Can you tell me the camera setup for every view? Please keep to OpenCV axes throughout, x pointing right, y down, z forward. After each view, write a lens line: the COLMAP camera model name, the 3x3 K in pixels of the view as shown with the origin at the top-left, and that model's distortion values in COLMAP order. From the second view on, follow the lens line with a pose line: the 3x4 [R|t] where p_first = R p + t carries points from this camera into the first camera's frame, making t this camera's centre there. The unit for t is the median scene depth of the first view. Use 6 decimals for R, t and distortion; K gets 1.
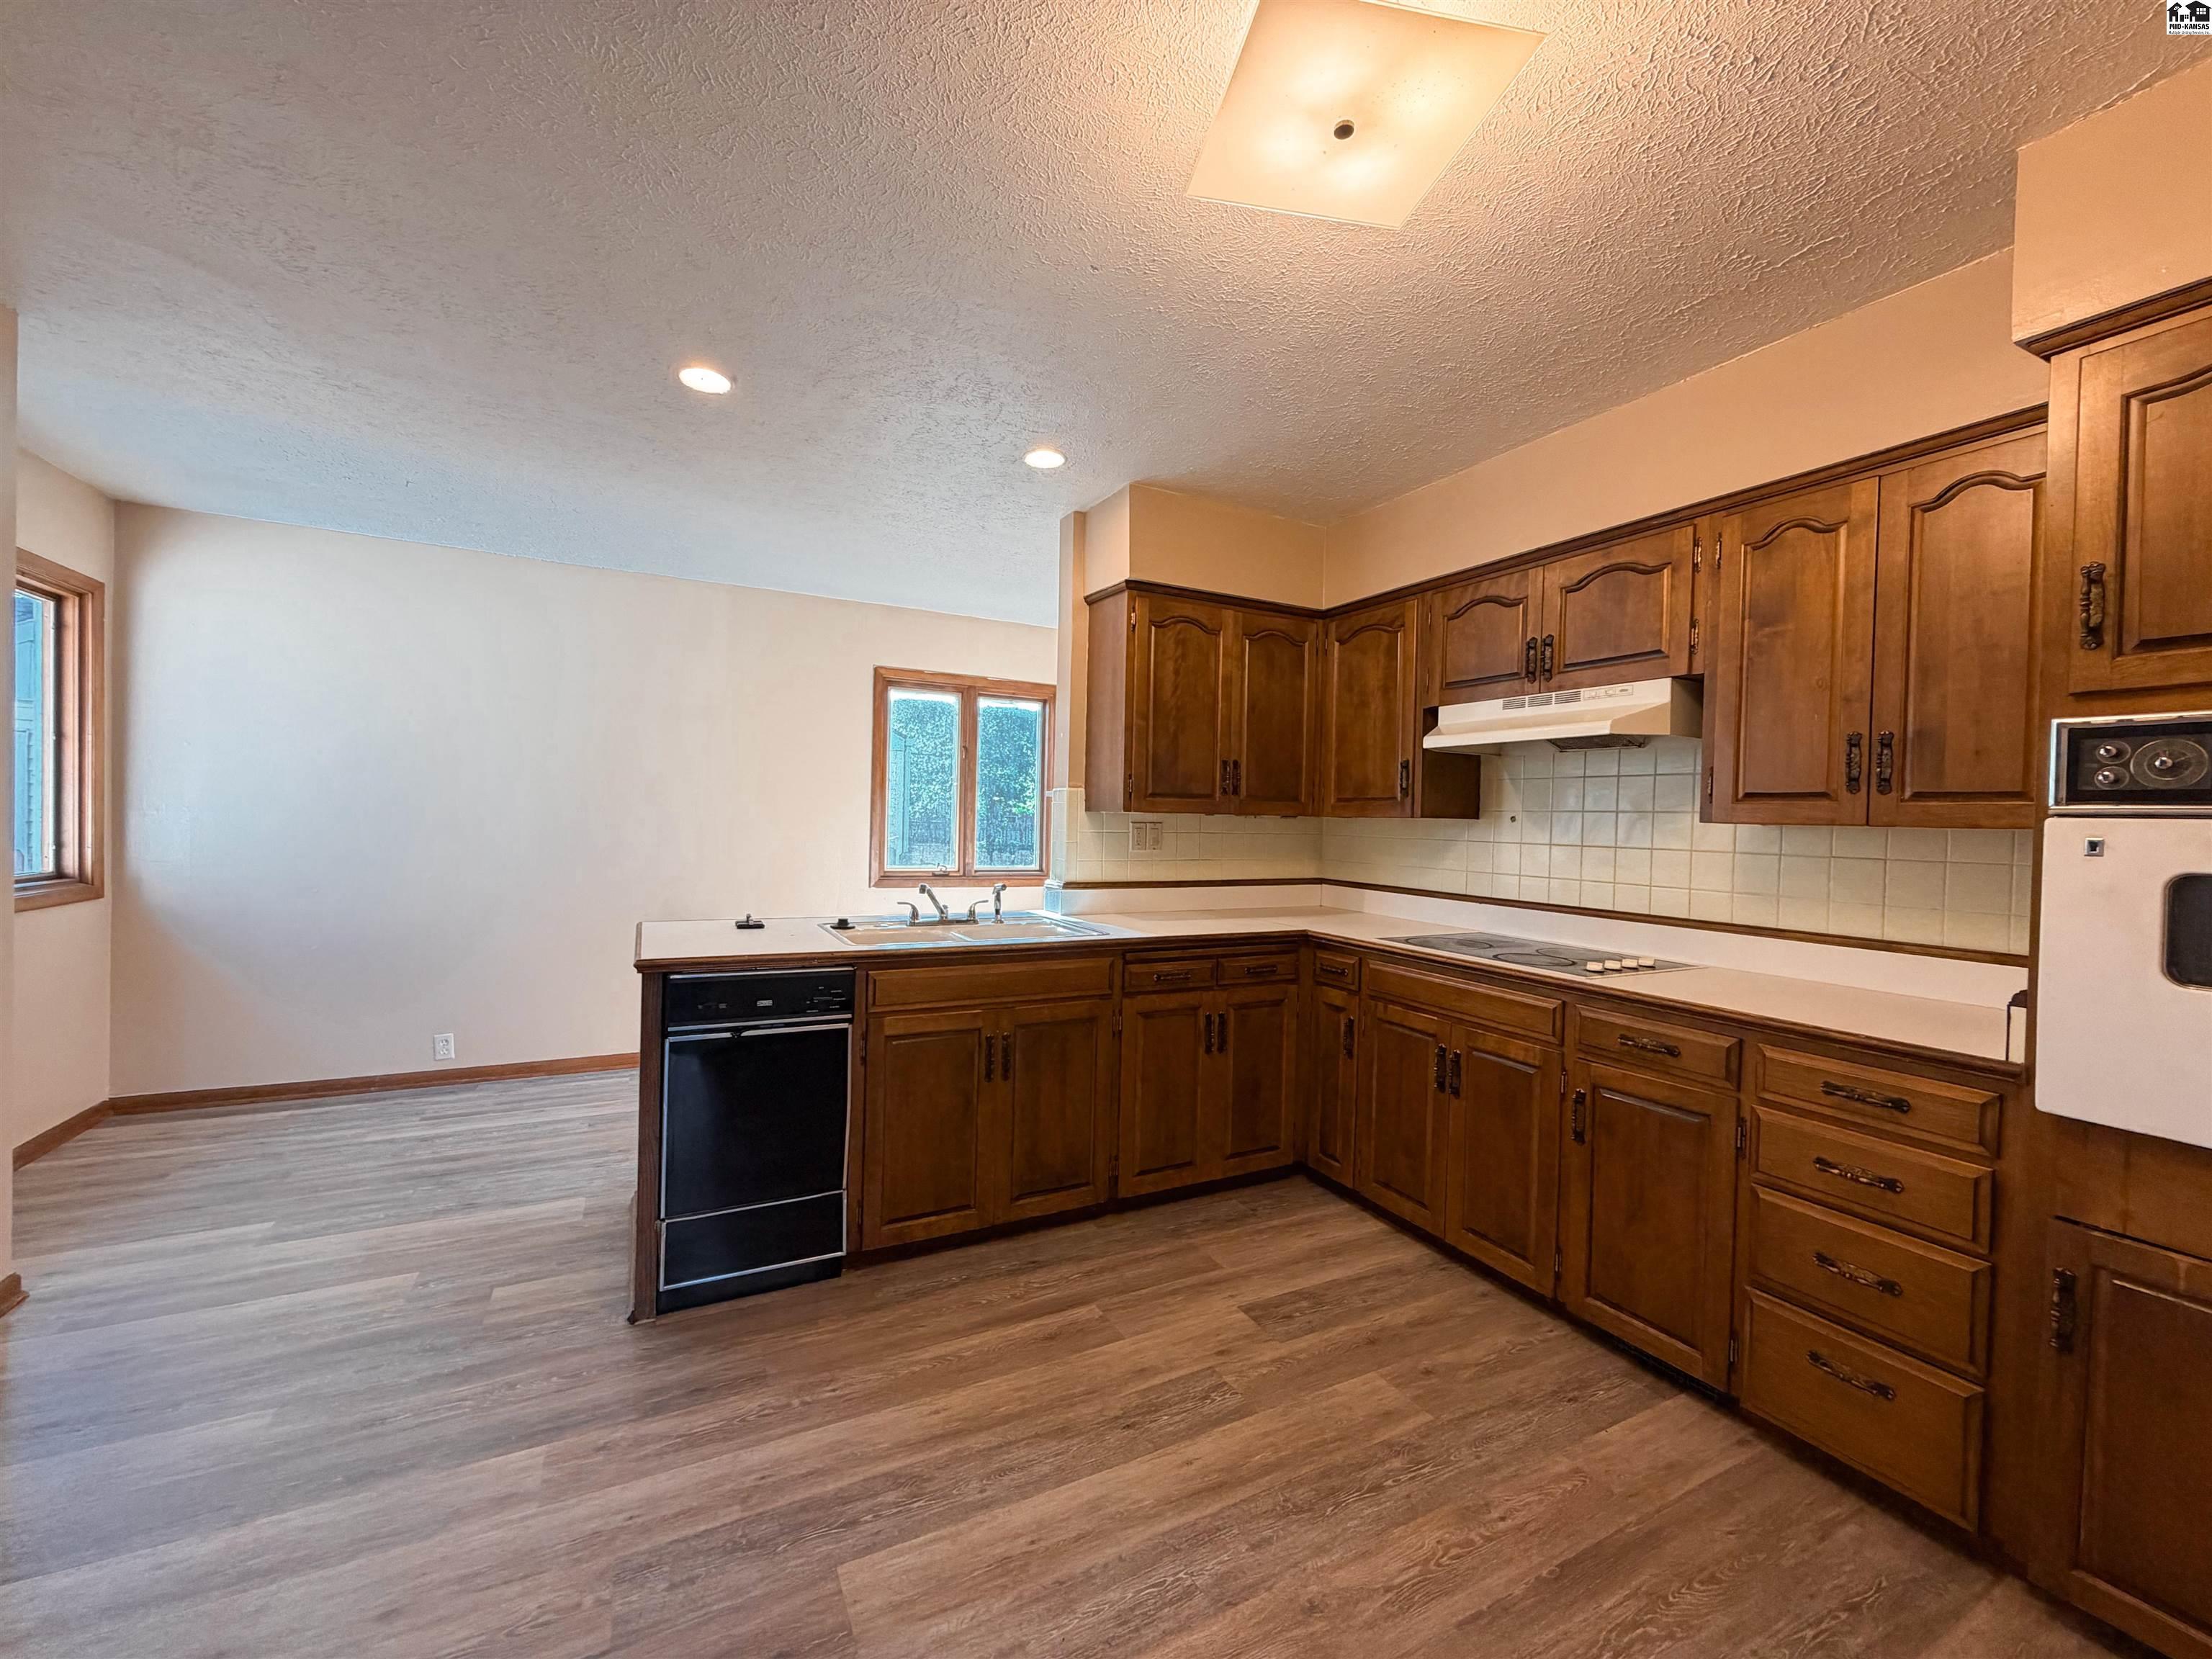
lens RADIAL K [[873.0, 0, 1105.0], [0, 873.0, 826.6], [0, 0, 1]] dist [-0.001945, 0.000160]
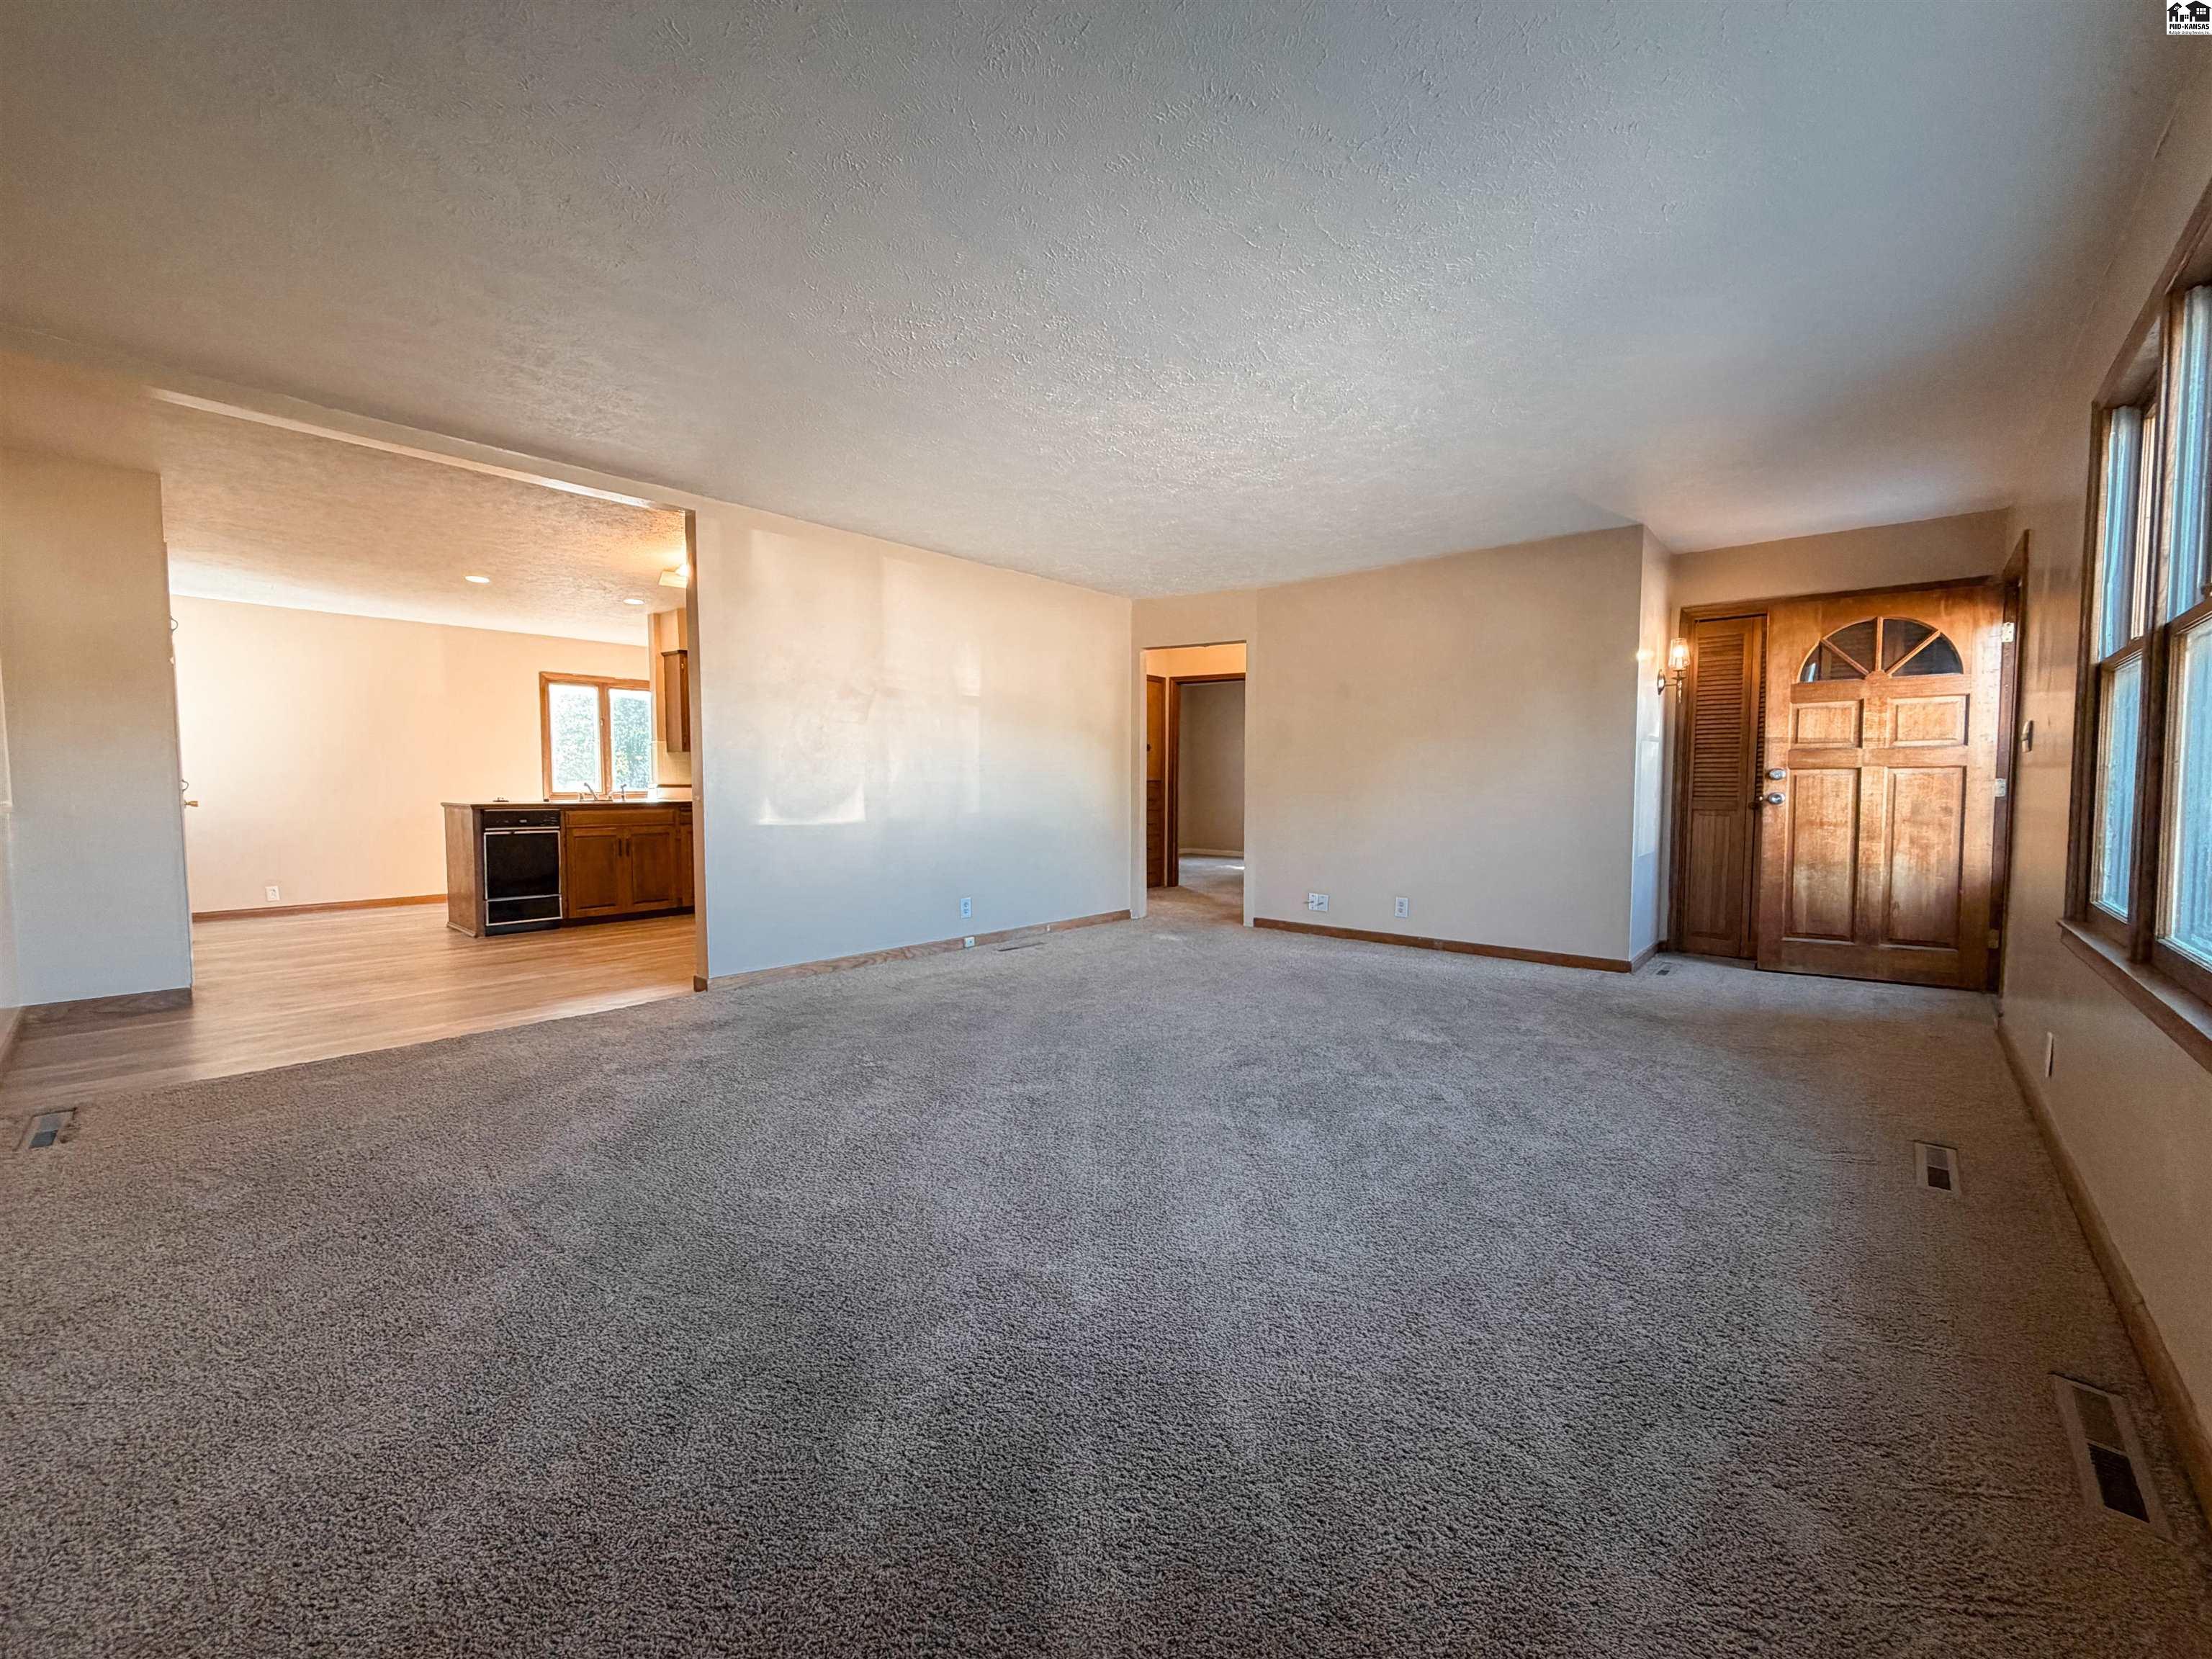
lens RADIAL K [[873.0, 0, 1098.6], [0, 873.0, 826.4], [0, 0, 1]] dist [-0.001945, 0.000160]
pose [[0.936881, -0.039844, 0.347370, 0.327010], [0.024080, 0.998480, 0.049580, 0.125679], [-0.348818, -0.038086, 0.936416, -2.084635]]
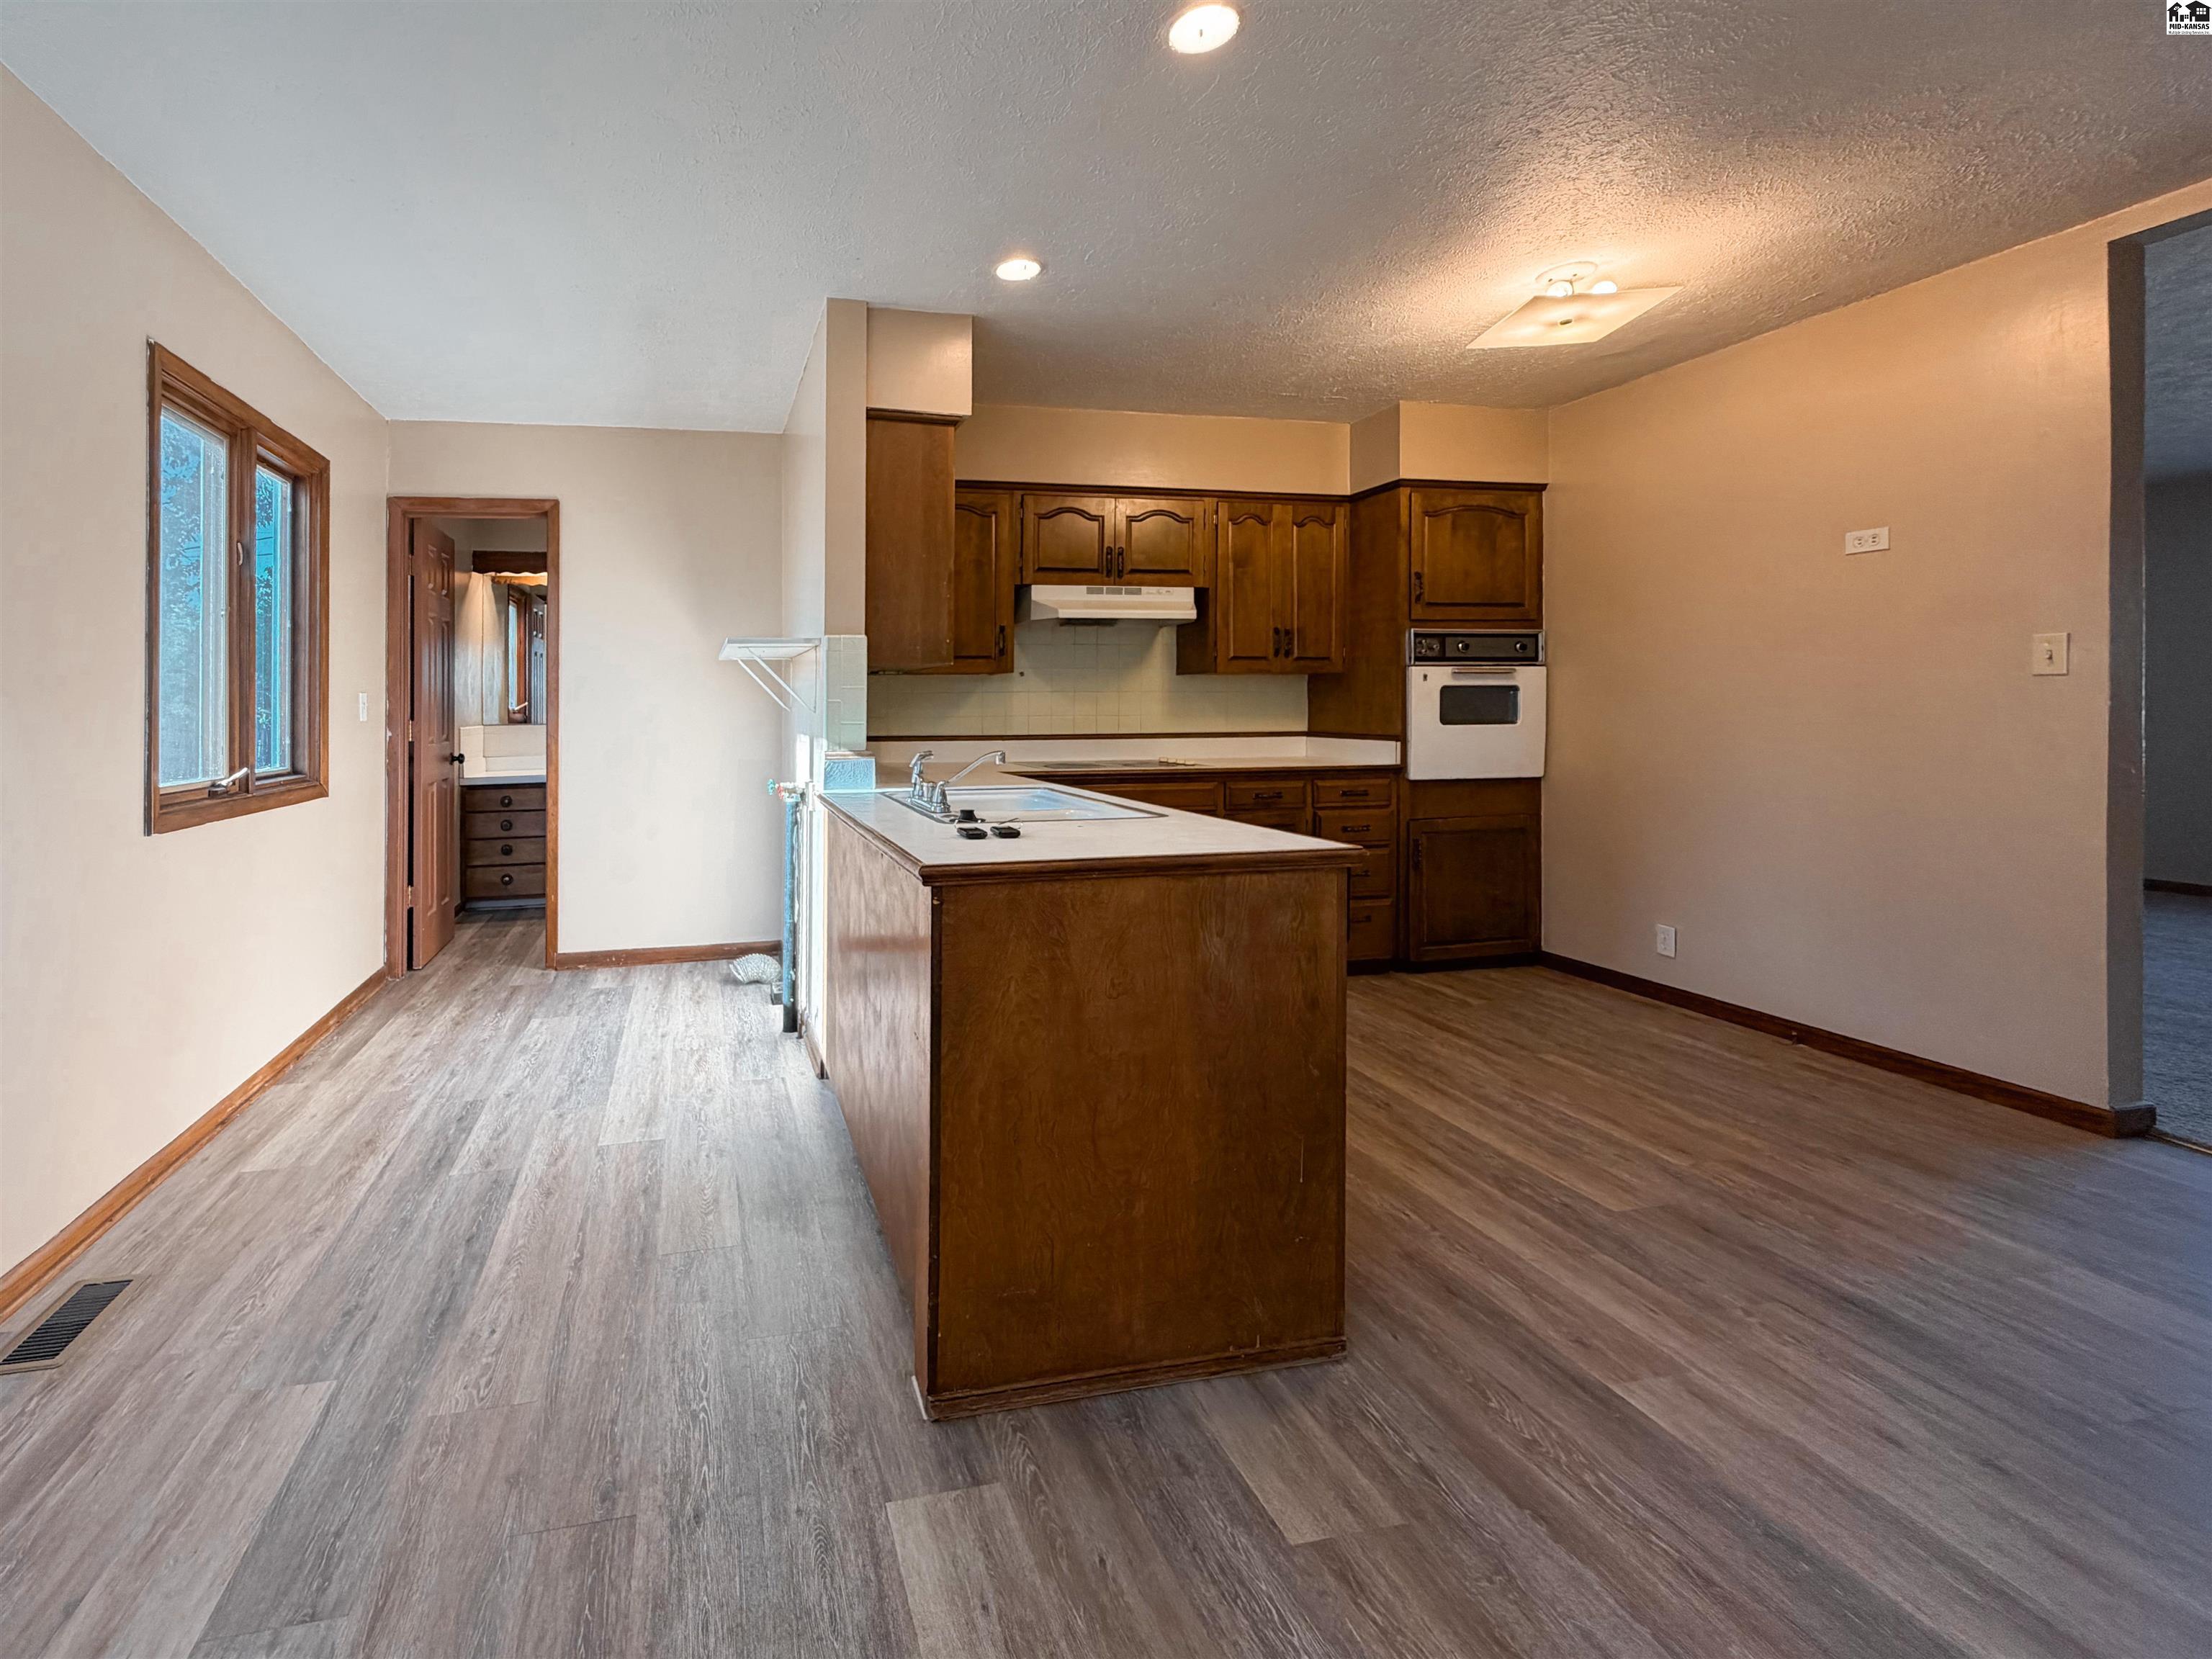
lens RADIAL K [[939.6, 0, 879.6], [0, 939.6, 708.5], [0, 0, 1]] dist [0.001540, -0.000877]
pose [[0.297105, -0.028757, 0.954412, -1.305308], [0.025272, 0.999433, 0.022246, 0.008073], [-0.954510, 0.017510, 0.297663, 1.064017]]
